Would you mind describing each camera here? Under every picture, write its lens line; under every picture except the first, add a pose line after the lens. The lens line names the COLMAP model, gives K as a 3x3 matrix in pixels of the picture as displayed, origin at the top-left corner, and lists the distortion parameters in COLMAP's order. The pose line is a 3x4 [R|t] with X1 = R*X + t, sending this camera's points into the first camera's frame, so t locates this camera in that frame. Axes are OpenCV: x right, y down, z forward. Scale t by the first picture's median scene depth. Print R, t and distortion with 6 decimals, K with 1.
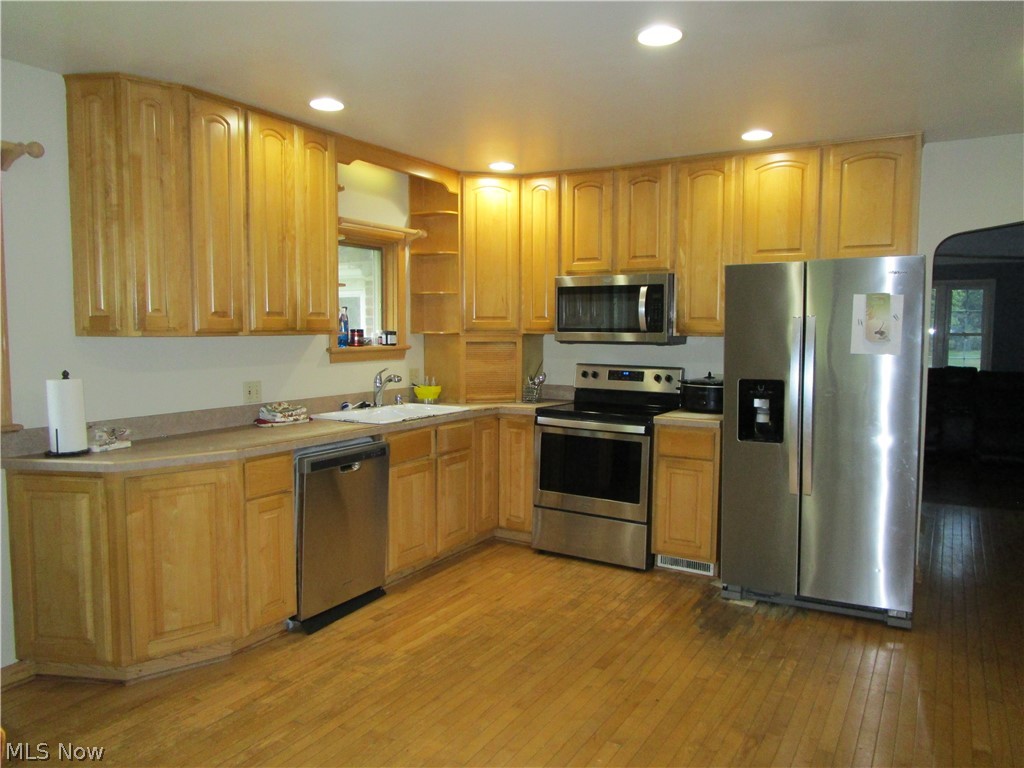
lens RADIAL K [[739.5, 0, 510.7], [0, 739.5, 384.0], [0, 0, 1]] dist [-0.007747, -0.002406]
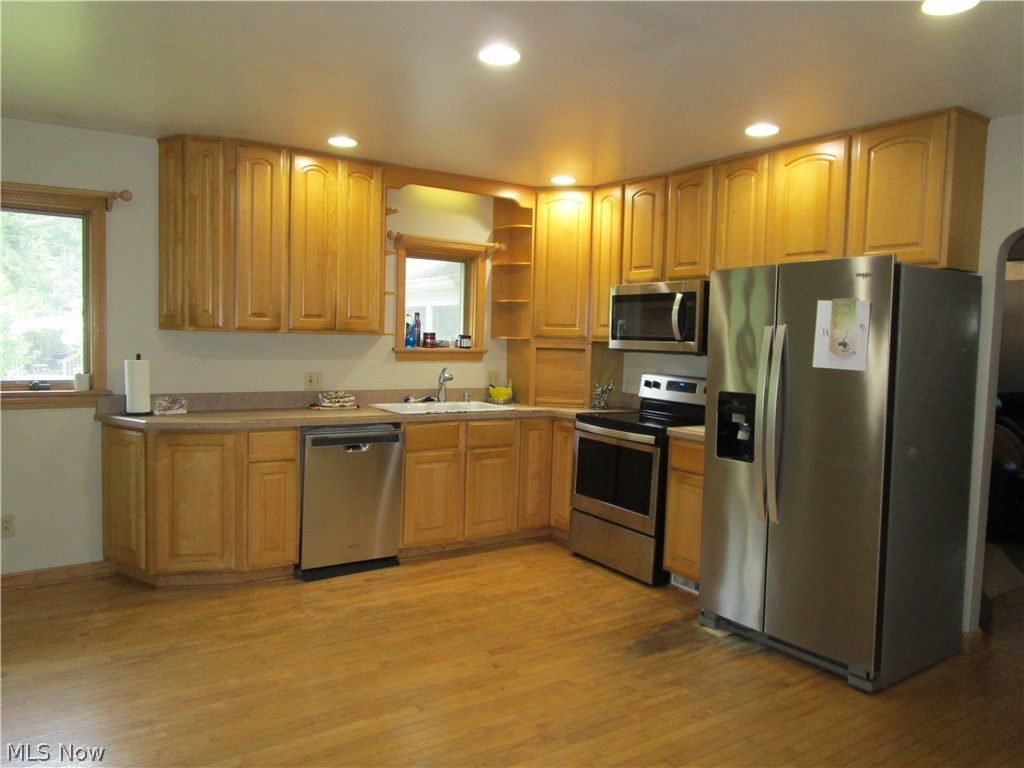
lens RADIAL K [[739.5, 0, 510.7], [0, 739.5, 382.9], [0, 0, 1]] dist [-0.007747, -0.002406]
pose [[0.903044, 0.048820, -0.426765, 0.463913], [-0.057760, 0.998298, -0.008021, 0.005517], [0.425647, 0.031894, 0.904327, 0.038470]]
